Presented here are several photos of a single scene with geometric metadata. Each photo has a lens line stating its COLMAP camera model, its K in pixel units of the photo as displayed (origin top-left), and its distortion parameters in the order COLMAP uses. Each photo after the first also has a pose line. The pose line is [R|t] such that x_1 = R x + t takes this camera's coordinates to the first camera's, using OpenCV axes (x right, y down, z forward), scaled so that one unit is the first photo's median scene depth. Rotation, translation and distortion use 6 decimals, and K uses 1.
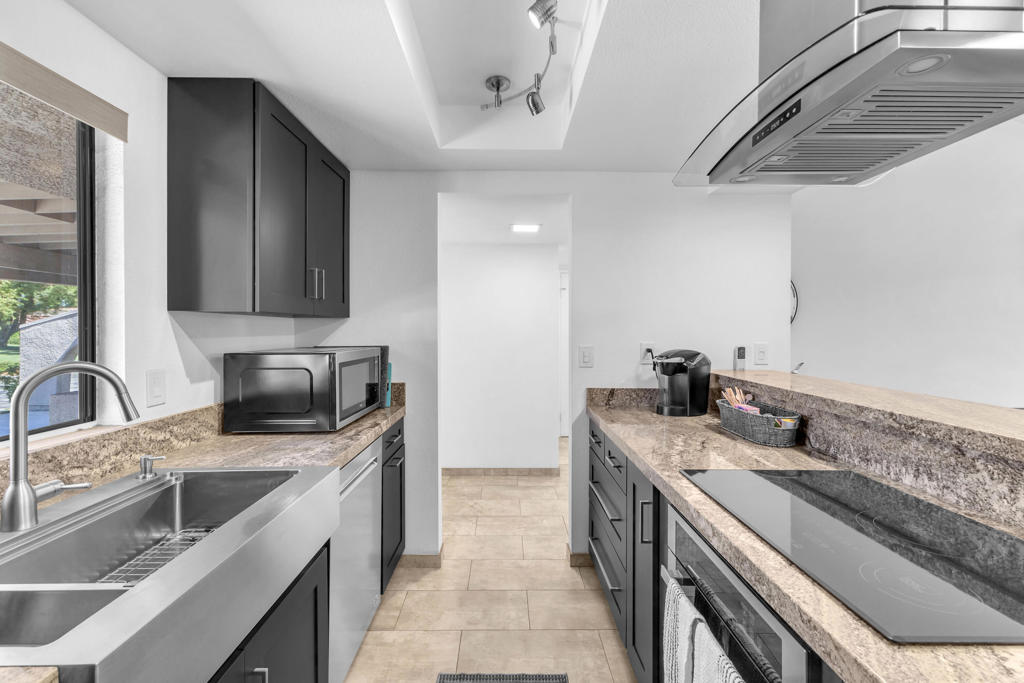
lens RADIAL K [[442.7, 0, 510.4], [0, 442.7, 330.4], [0, 0, 1]] dist [0.017254, -0.004179]
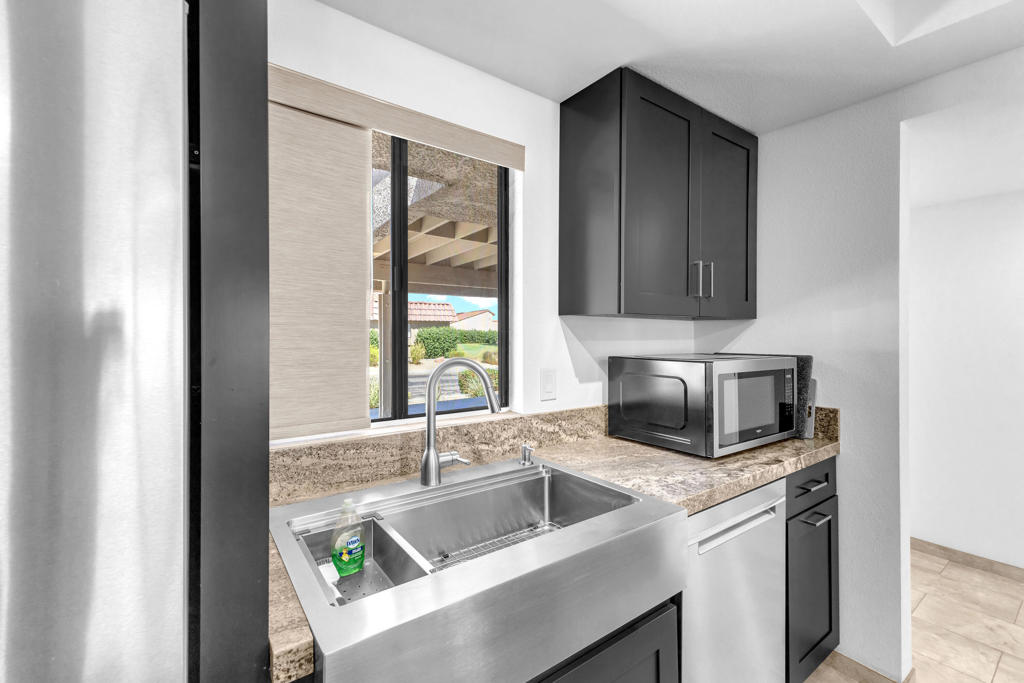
lens RADIAL K [[442.7, 0, 518.3], [0, 442.7, 334.5], [0, 0, 1]] dist [0.017254, -0.004179]
pose [[0.589600, 0.004601, -0.807682, 0.055837], [-0.006319, 0.999979, 0.001084, 0.002233], [0.807671, 0.004464, 0.589617, 0.261098]]
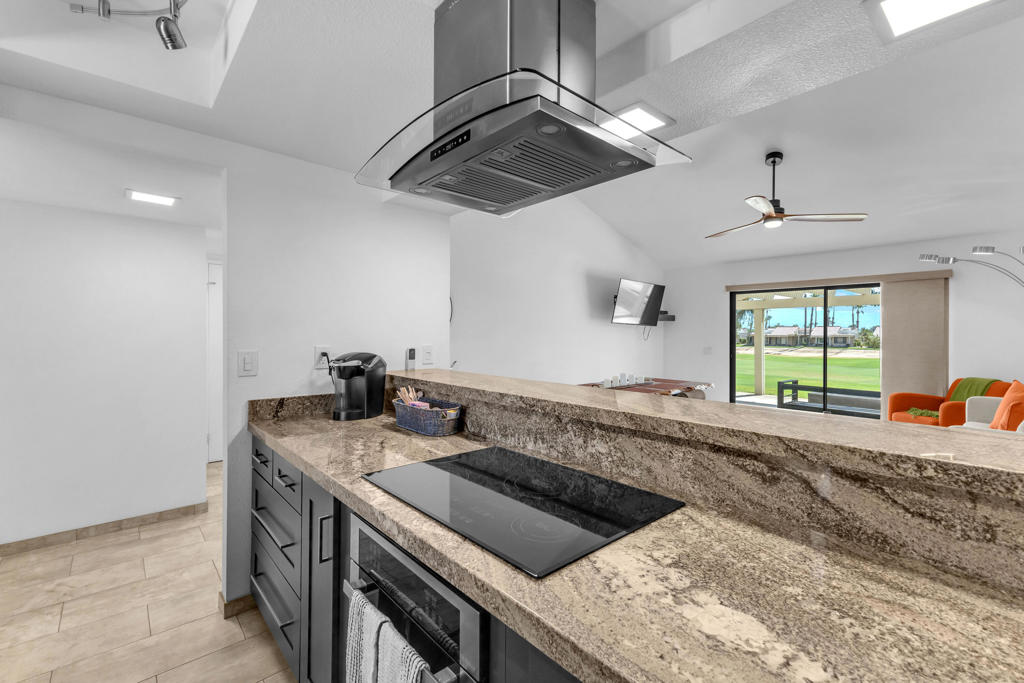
lens RADIAL K [[442.7, 0, 512.7], [0, 442.7, 336.2], [0, 0, 1]] dist [0.017254, -0.004179]
pose [[0.755637, -0.001948, 0.654988, -0.006562], [-0.001359, 0.999989, 0.004542, 0.003147], [-0.654990, -0.004323, 0.755626, 0.037402]]
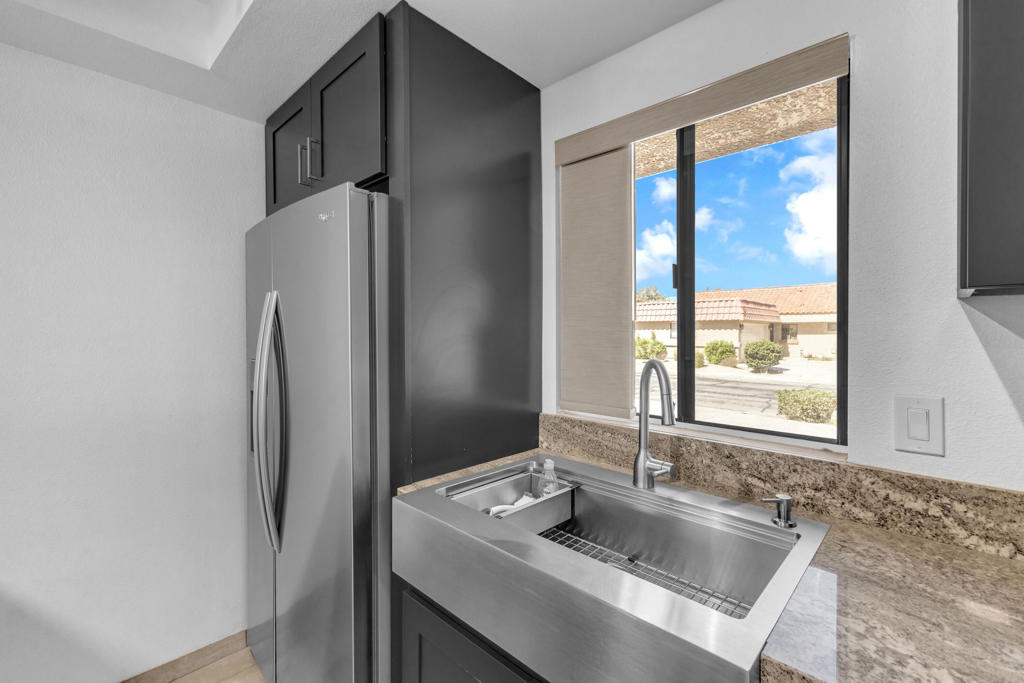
lens RADIAL K [[442.7, 0, 522.8], [0, 442.7, 336.5], [0, 0, 1]] dist [0.017254, -0.004179]
pose [[-0.695589, 0.000577, -0.718440, 0.038258], [-0.004251, 0.999979, 0.004919, 0.003834], [0.718428, 0.006476, -0.695571, 0.958945]]
